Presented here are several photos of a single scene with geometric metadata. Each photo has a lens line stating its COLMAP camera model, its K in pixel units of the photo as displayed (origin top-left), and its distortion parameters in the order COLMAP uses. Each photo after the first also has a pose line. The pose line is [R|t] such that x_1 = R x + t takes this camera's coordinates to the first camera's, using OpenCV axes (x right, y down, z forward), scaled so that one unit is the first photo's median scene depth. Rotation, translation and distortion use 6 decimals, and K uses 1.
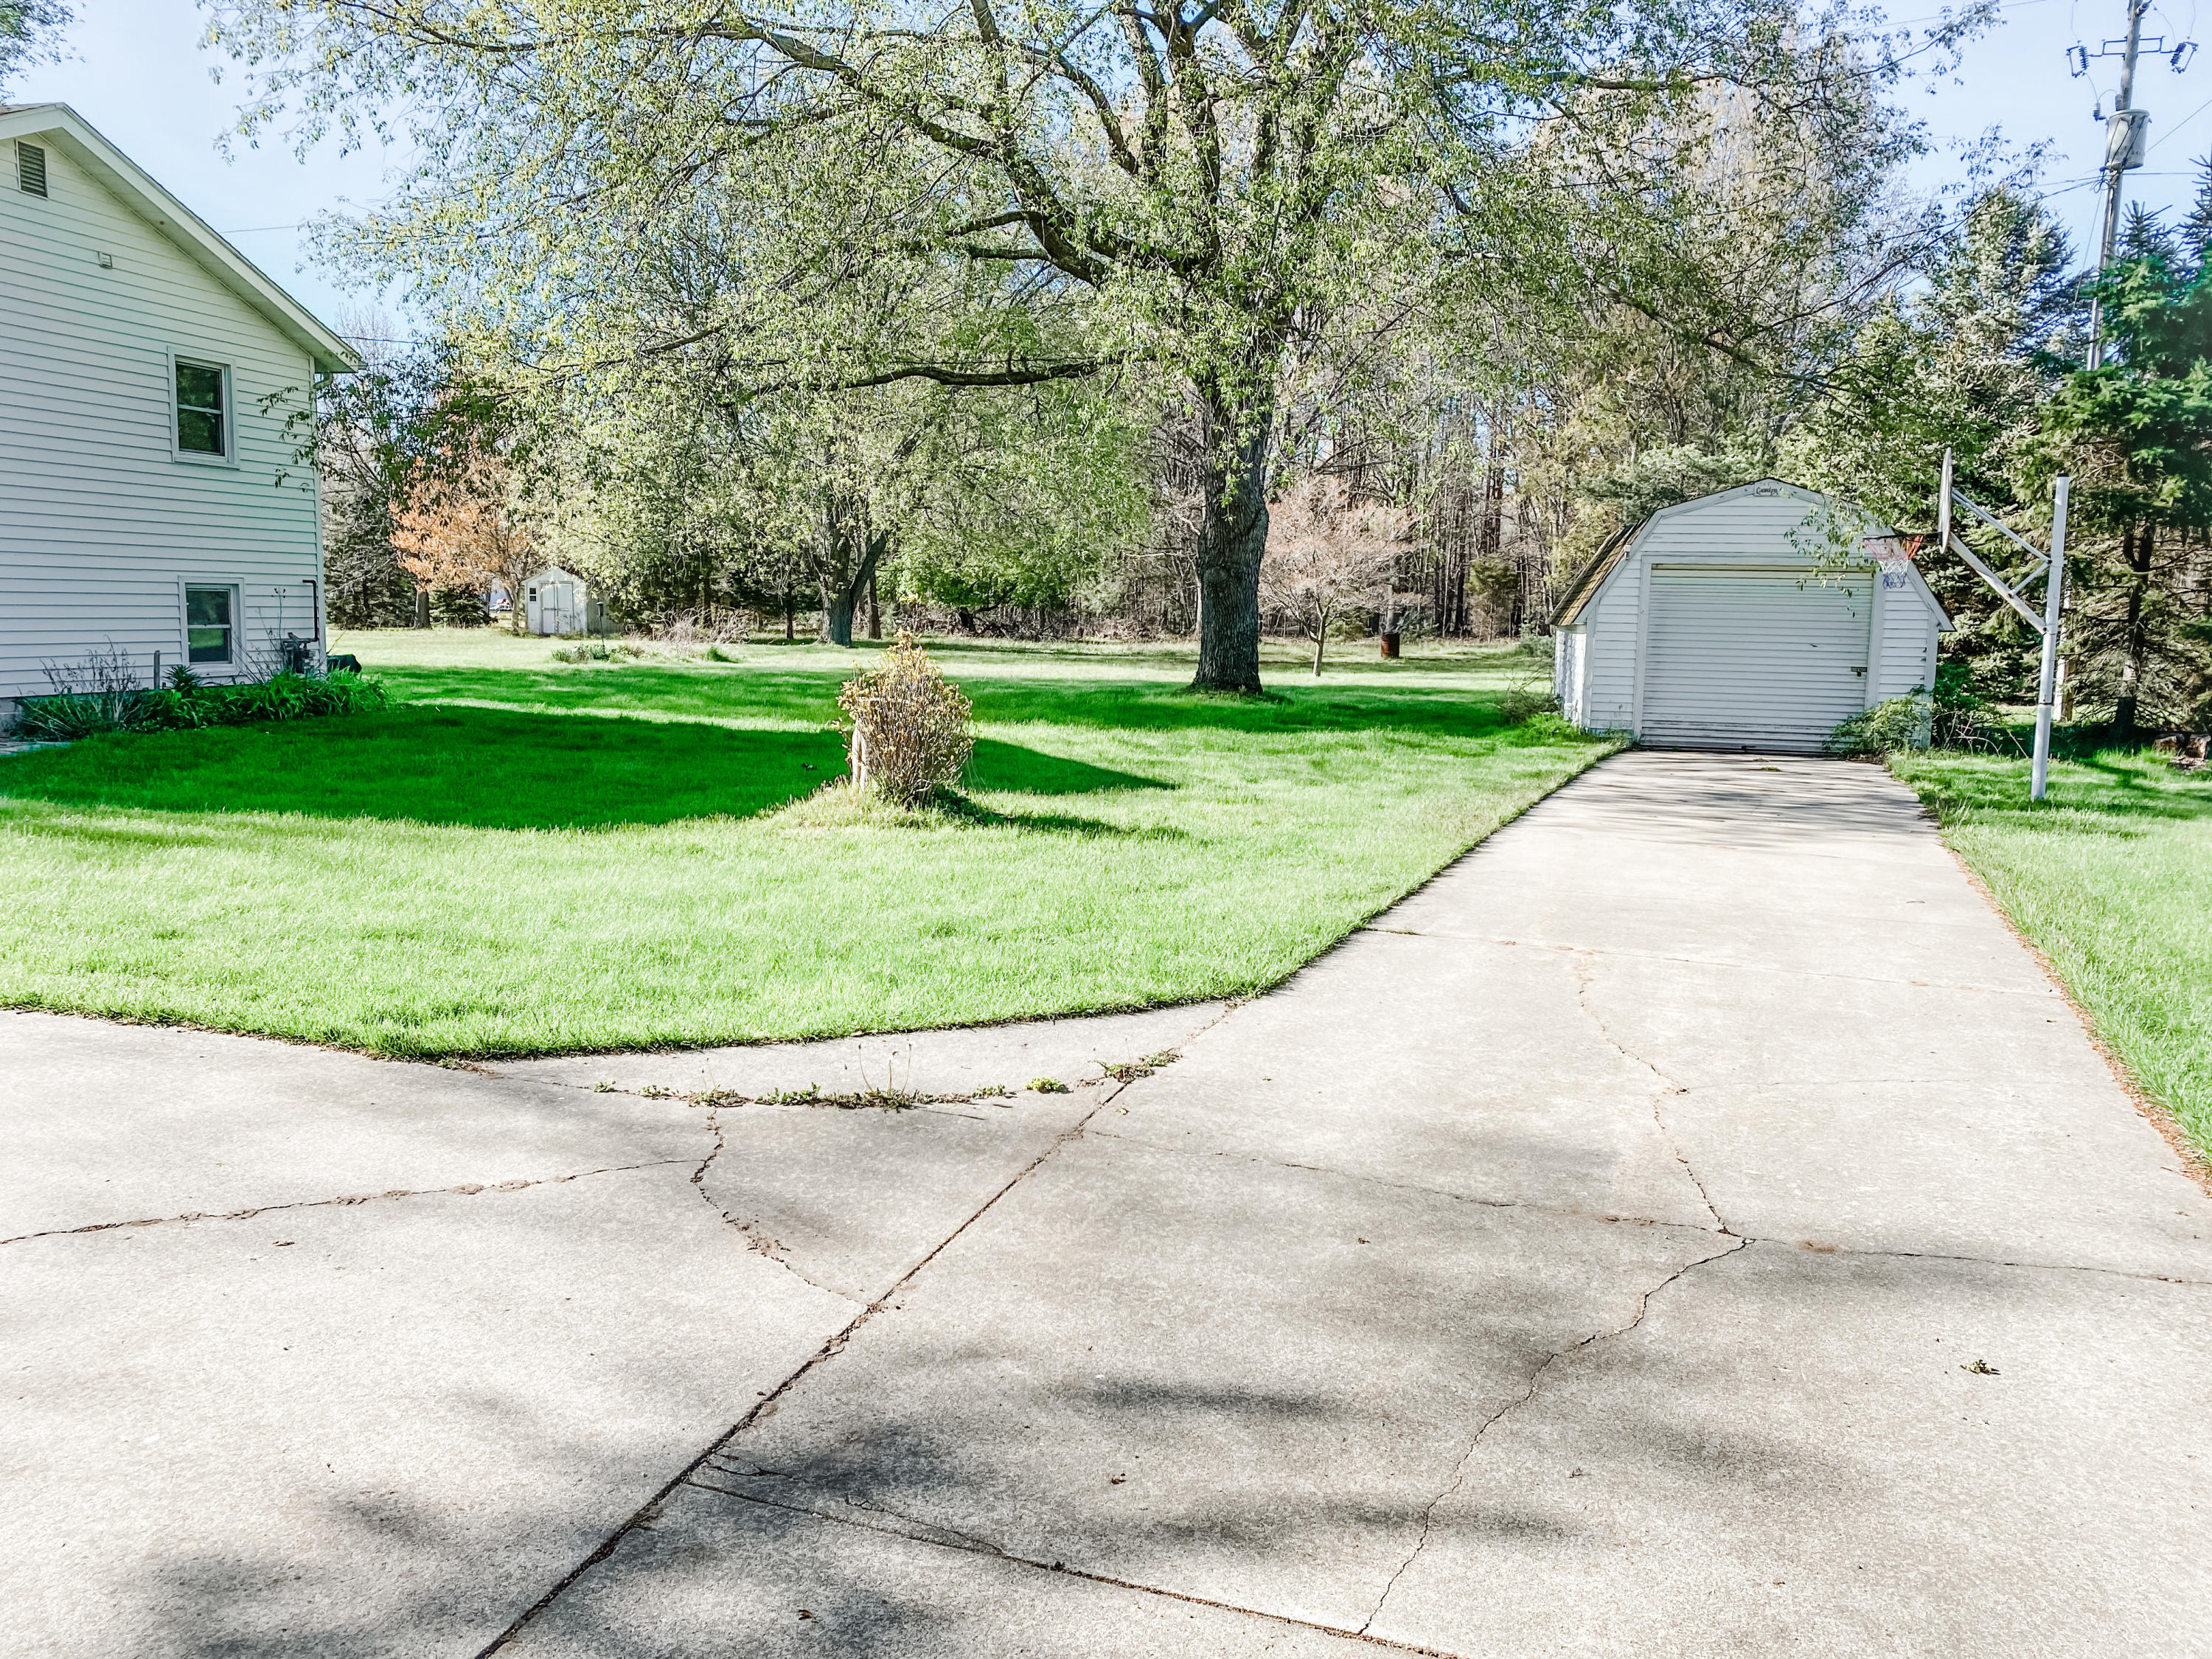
lens RADIAL K [[1687.7, 0, 1112.5], [0, 1687.7, 829.7], [0, 0, 1]] dist [0.048288, -0.064804]
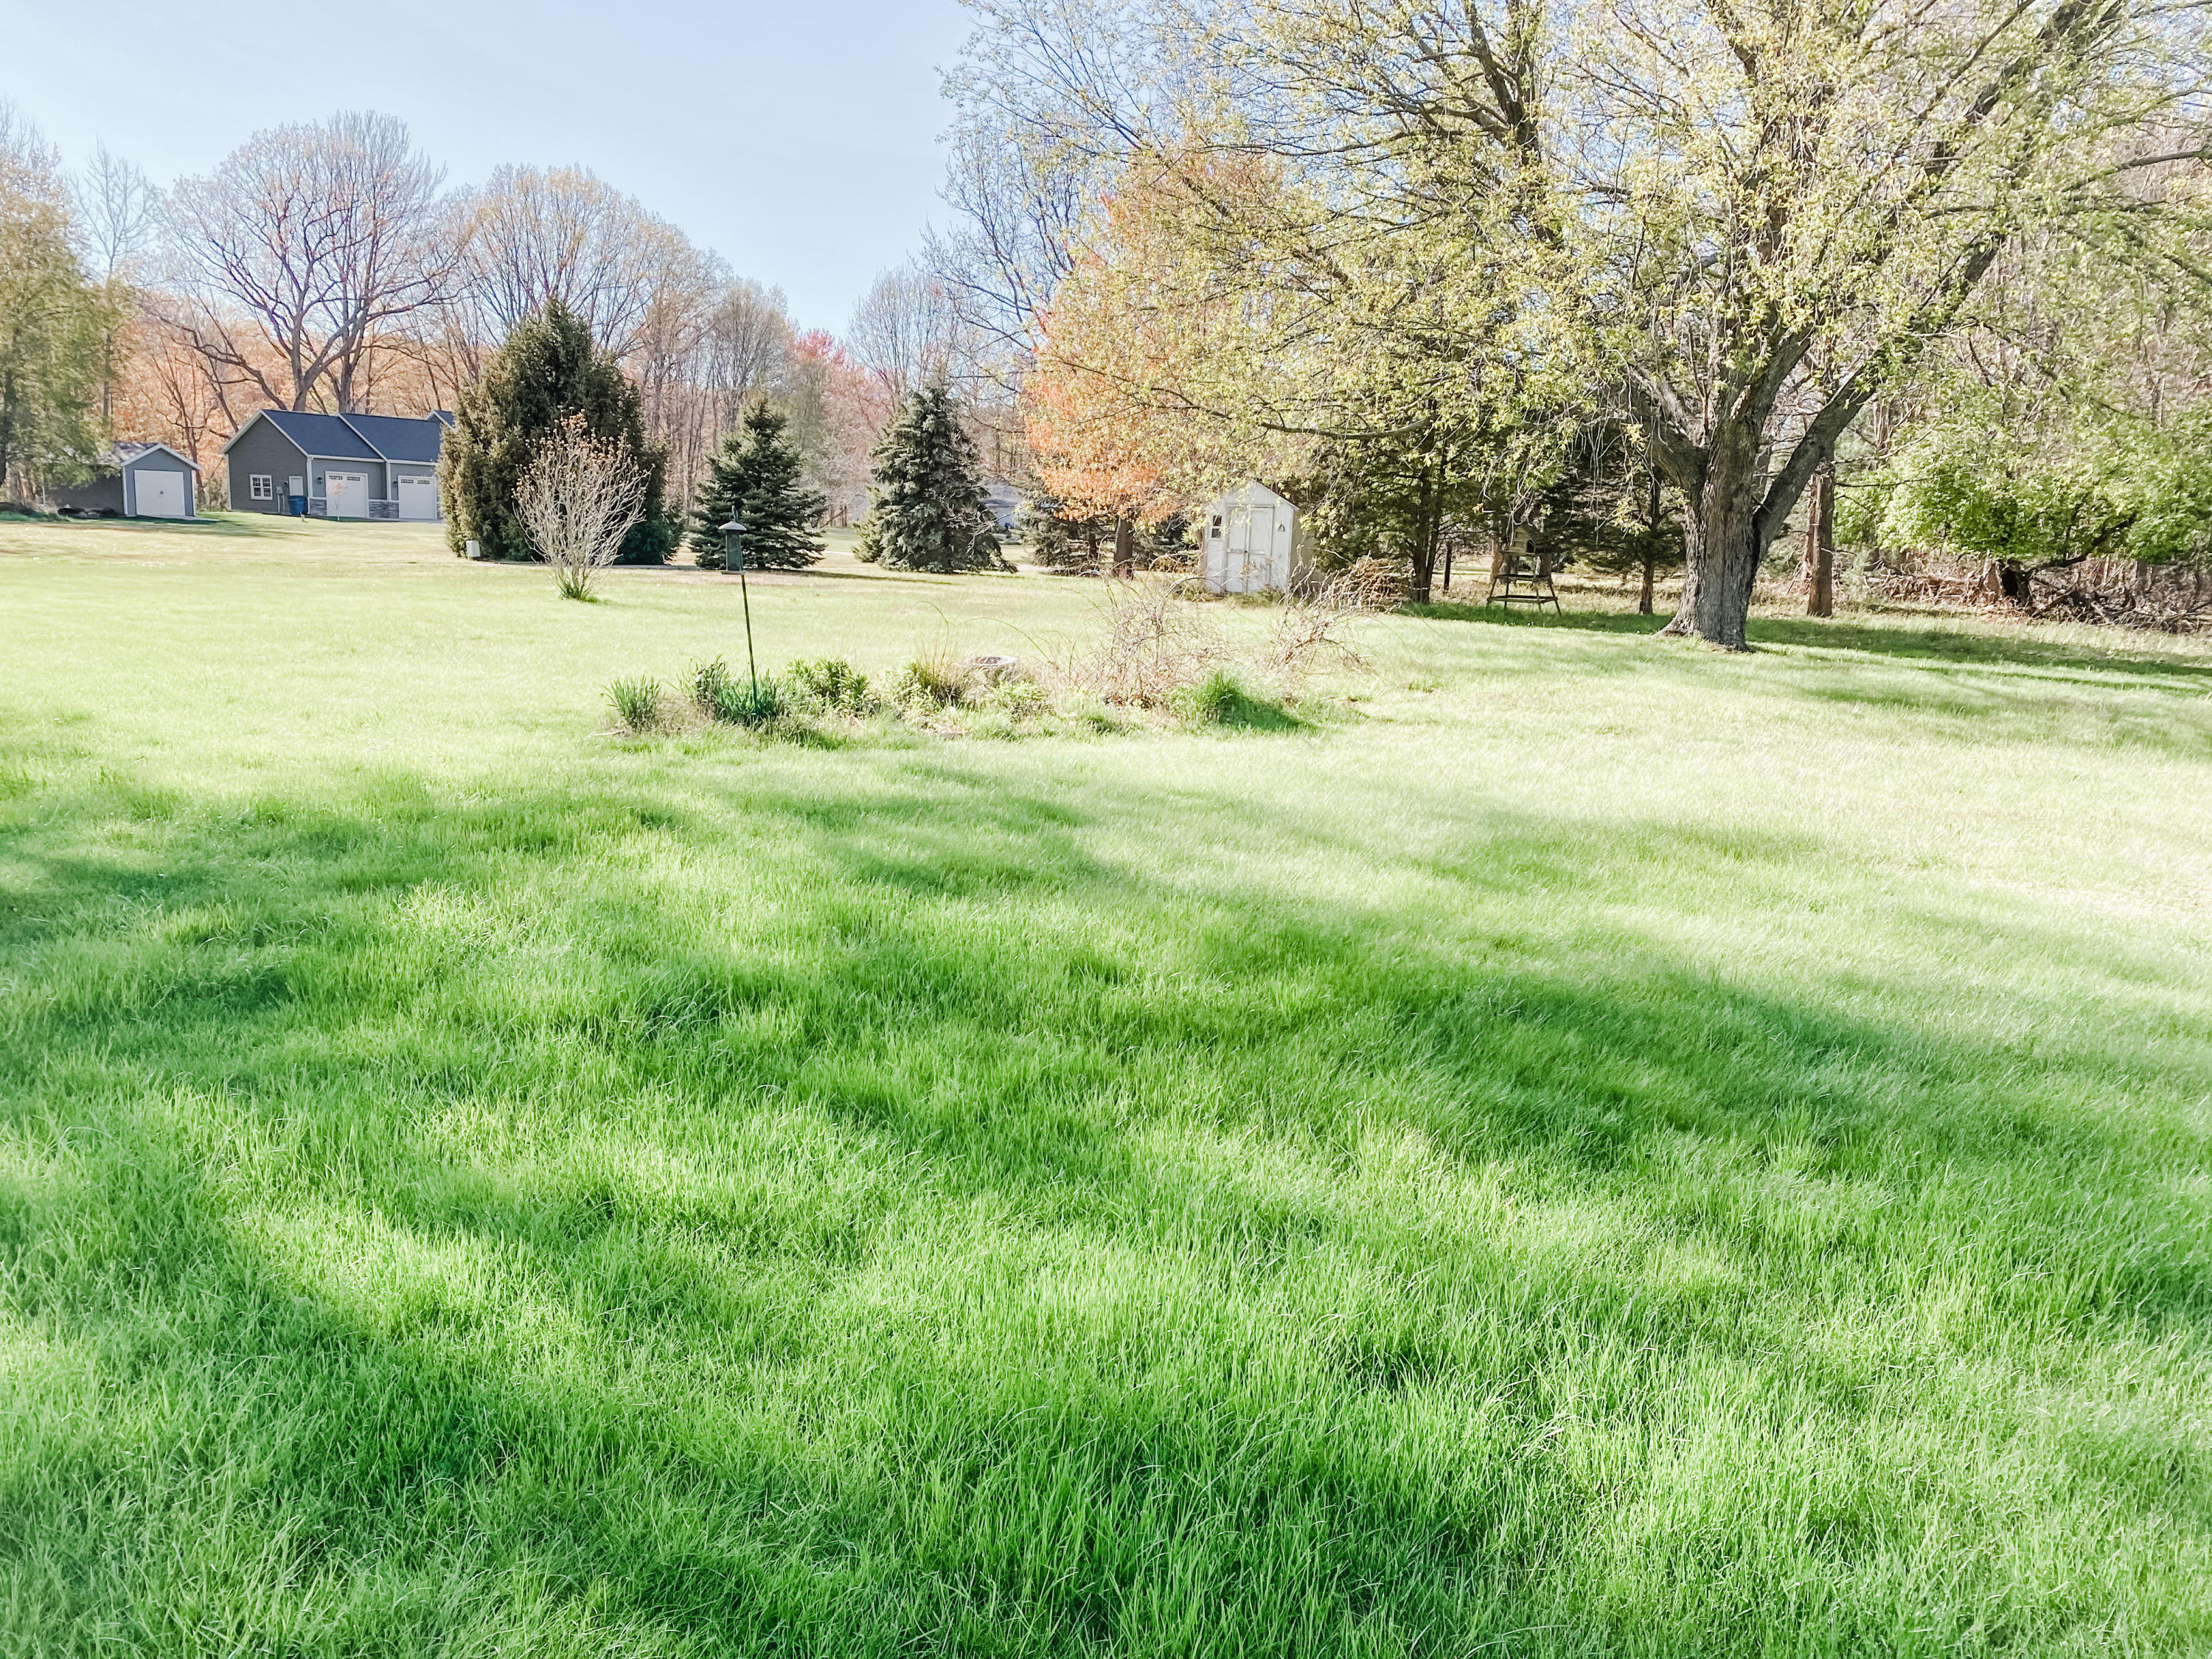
lens RADIAL K [[1687.7, 0, 1109.7], [0, 1687.7, 837.2], [0, 0, 1]] dist [0.048288, -0.064804]
pose [[0.855040, 0.104727, -0.507876, -0.052092], [-0.085352, 0.994459, 0.061368, -0.056500], [0.511489, -0.009124, 0.859241, 0.418777]]
